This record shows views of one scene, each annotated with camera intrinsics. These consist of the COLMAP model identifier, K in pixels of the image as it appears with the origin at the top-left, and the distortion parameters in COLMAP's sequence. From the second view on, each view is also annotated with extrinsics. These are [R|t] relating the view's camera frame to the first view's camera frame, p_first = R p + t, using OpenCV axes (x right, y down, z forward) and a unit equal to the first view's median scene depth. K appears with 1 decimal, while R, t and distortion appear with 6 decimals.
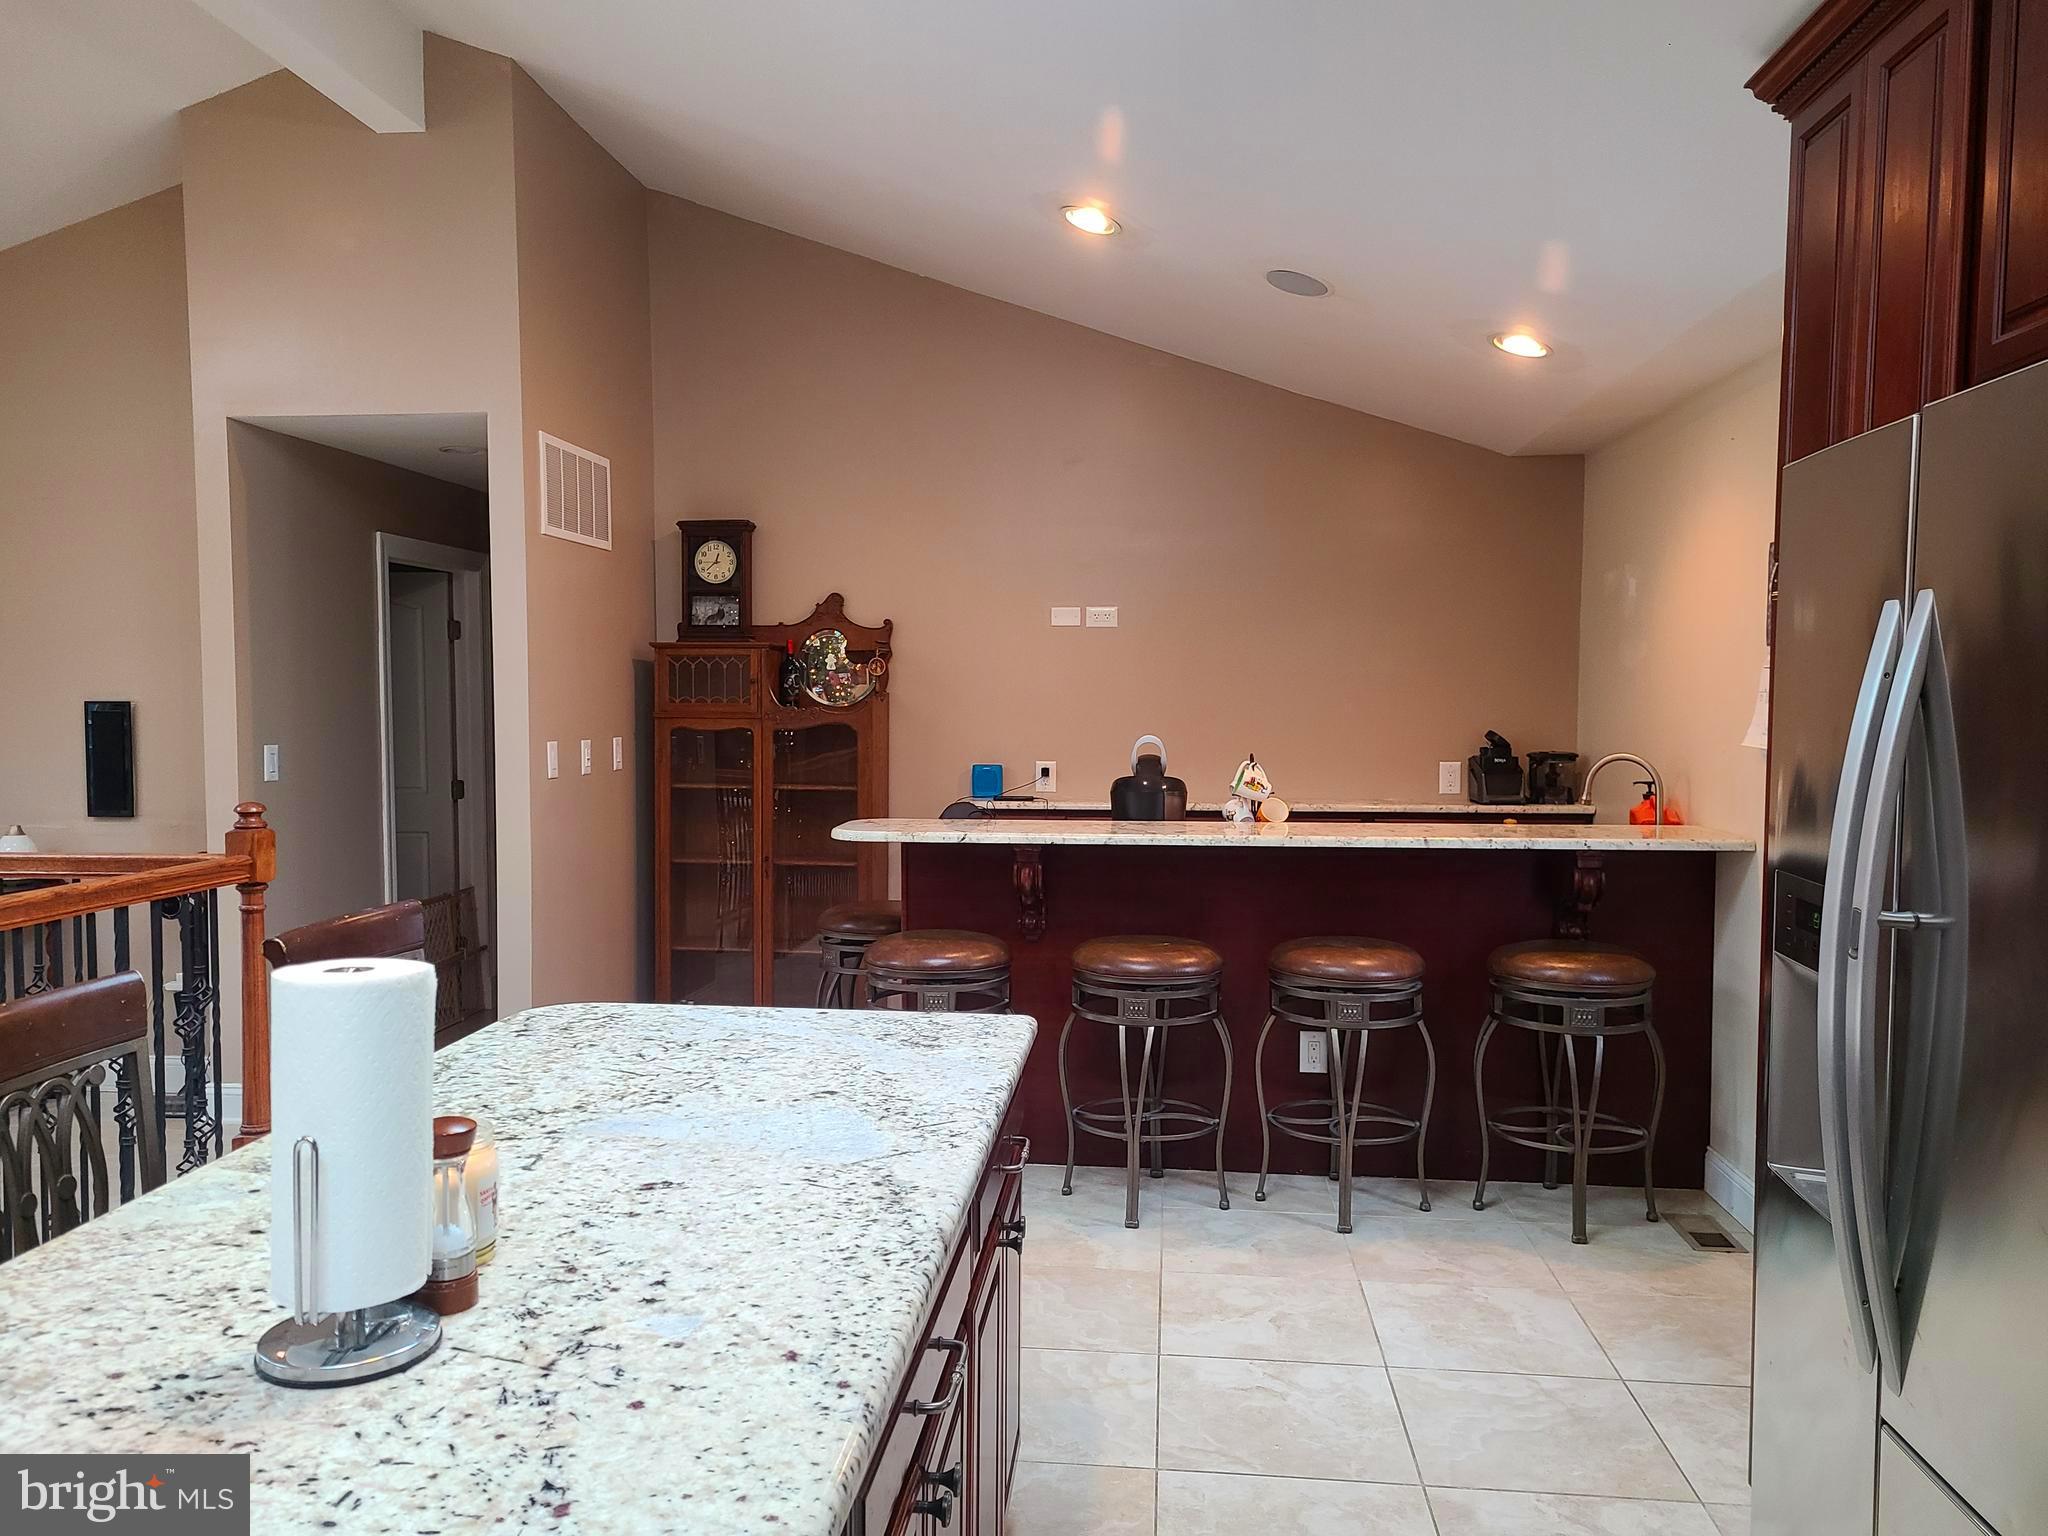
lens RADIAL K [[1532.3, 0, 1013.9], [0, 1532.3, 778.0], [0, 0, 1]] dist [0.057215, -0.039861]
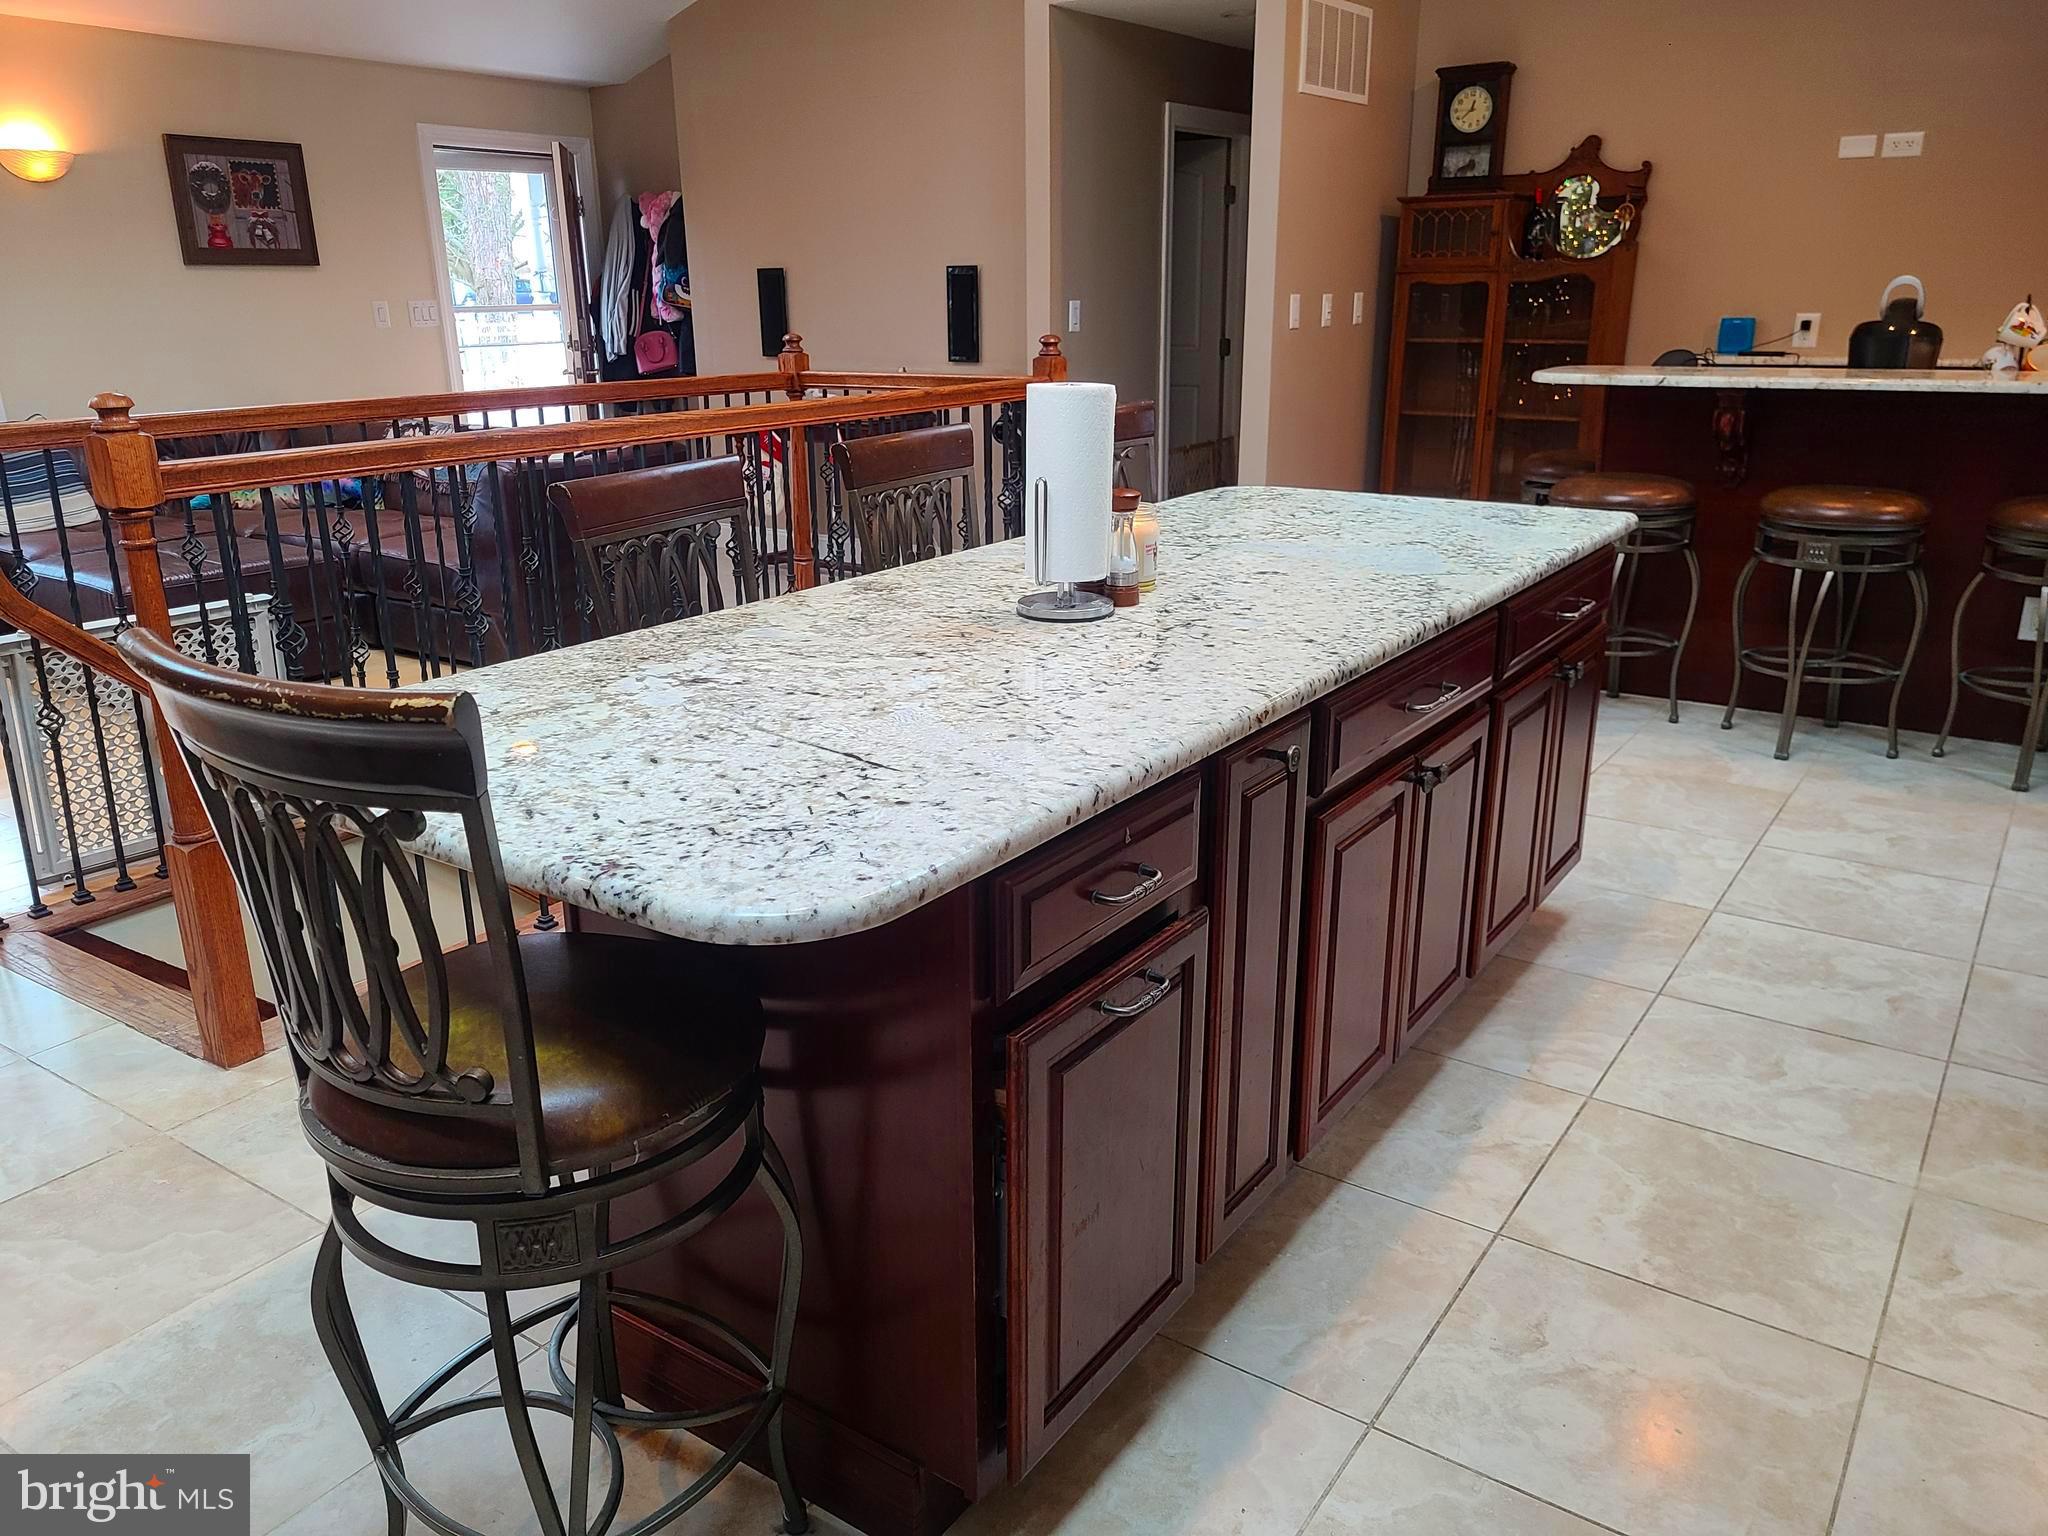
lens RADIAL K [[1532.3, 0, 1008.9], [0, 1532.3, 772.2], [0, 0, 1]] dist [0.057215, -0.039861]
pose [[0.876478, 0.135798, -0.461894, 0.086324], [-0.013218, 0.965821, 0.258872, 0.025309], [0.481261, -0.220790, 0.848316, -0.135671]]
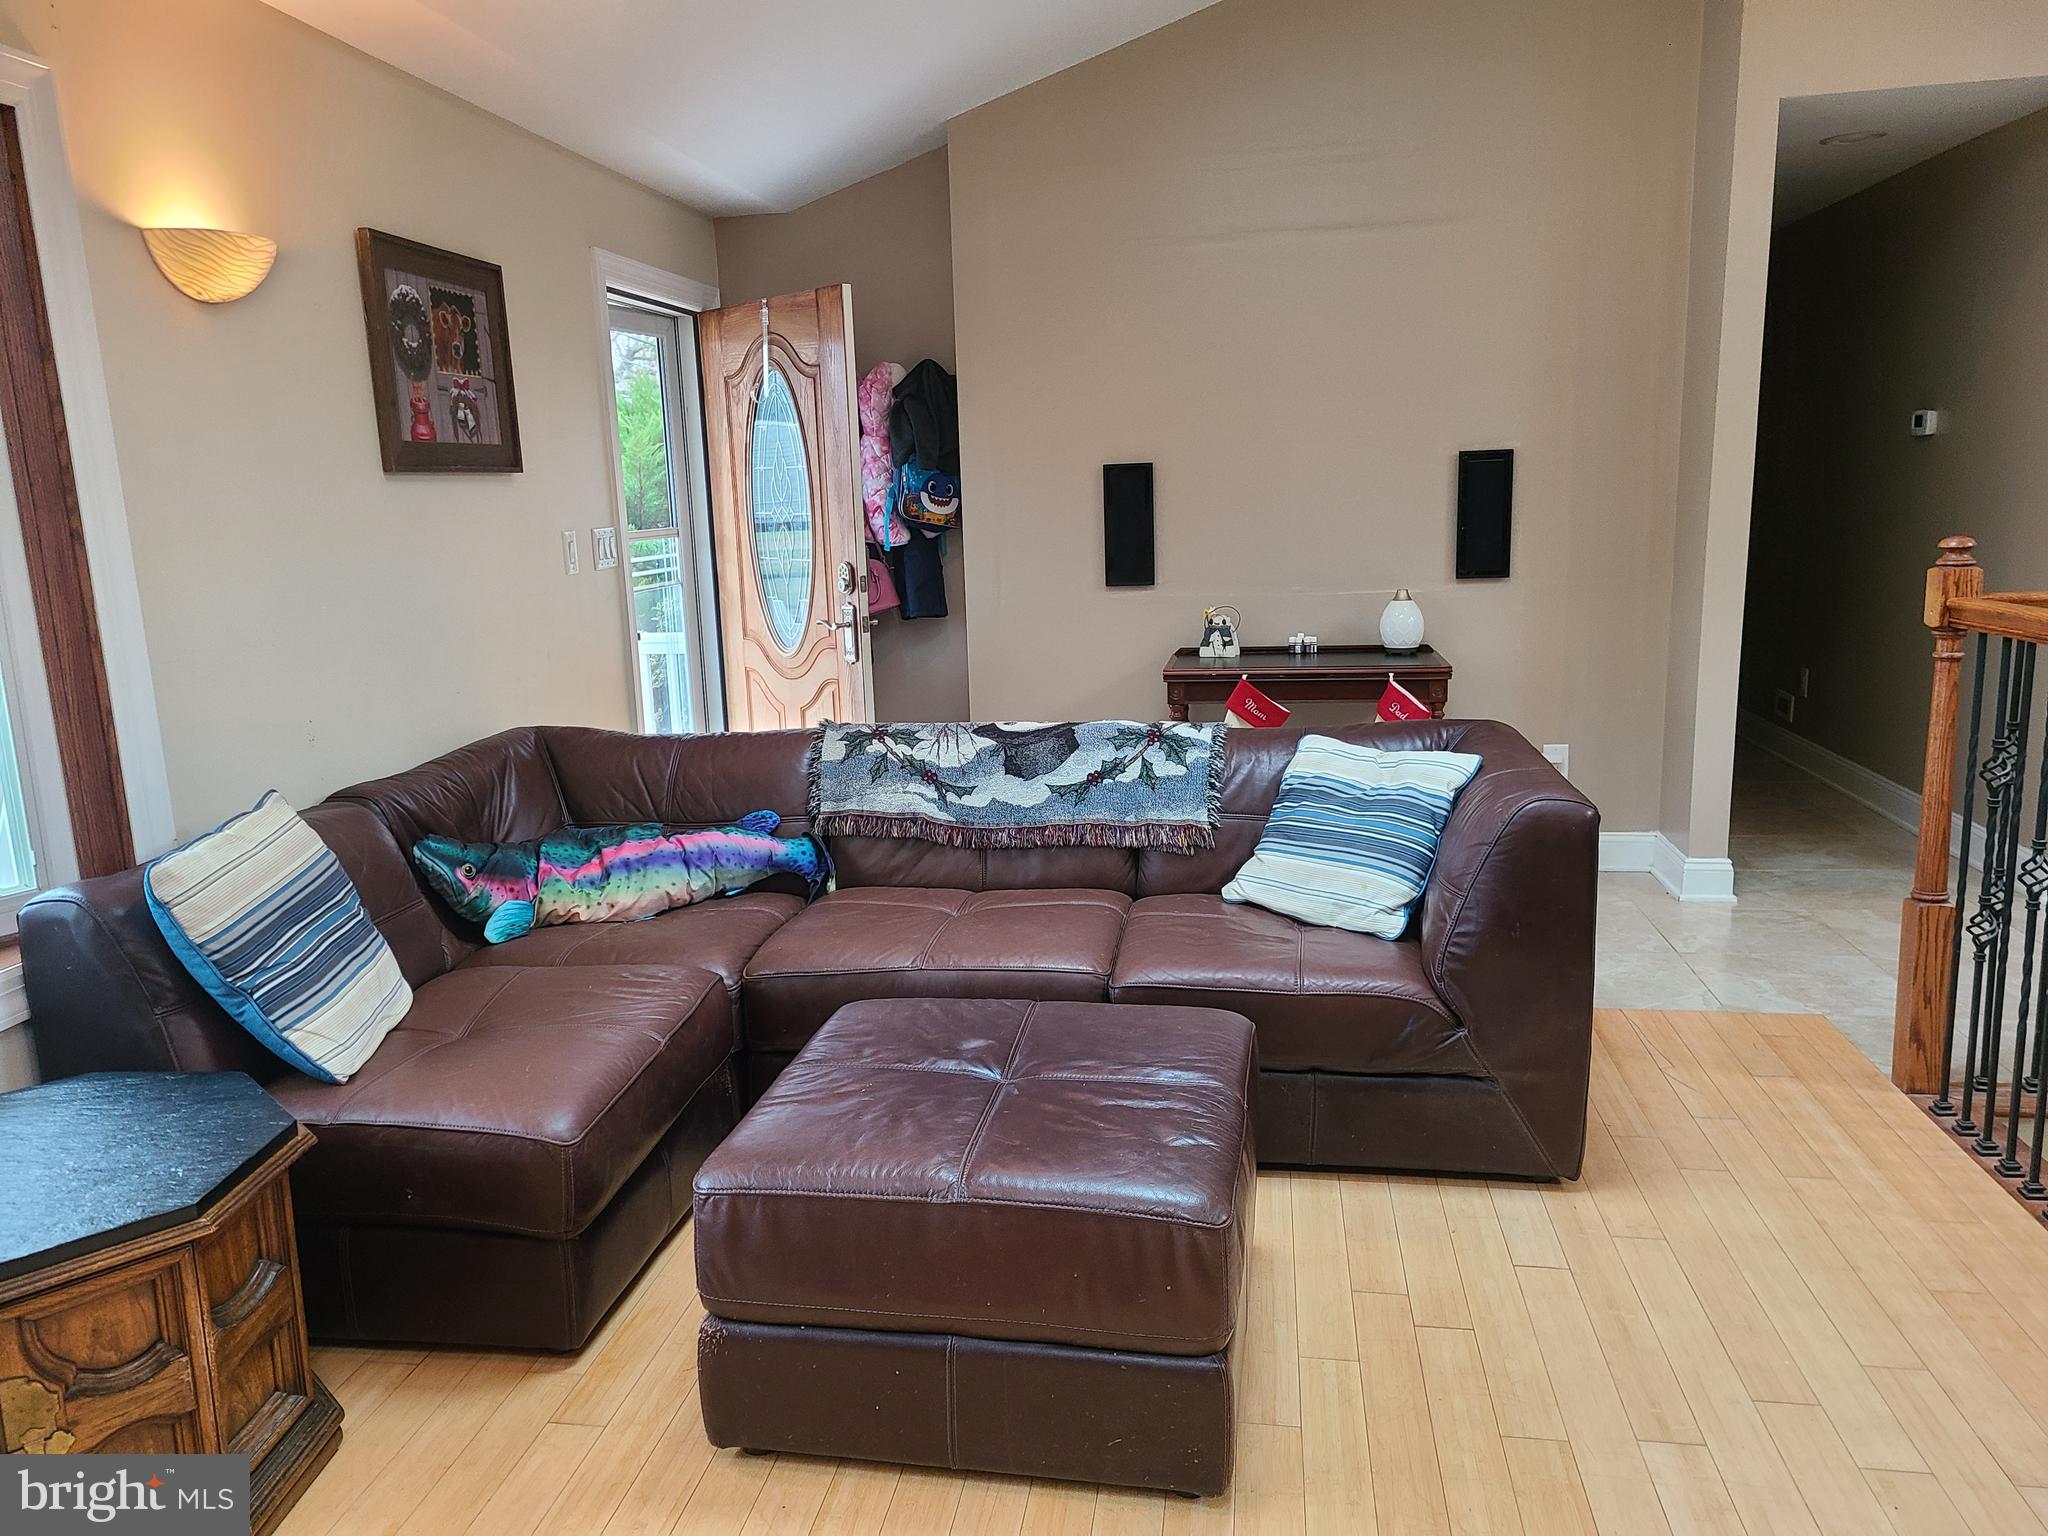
lens RADIAL K [[1532.3, 0, 1023.9], [0, 1532.3, 773.4], [0, 0, 1]] dist [0.057215, -0.039861]
pose [[0.998164, -0.024417, -0.055432, -0.902743], [0.031790, 0.990159, 0.136286, 0.007012], [0.051559, -0.137798, 0.989117, 0.070593]]
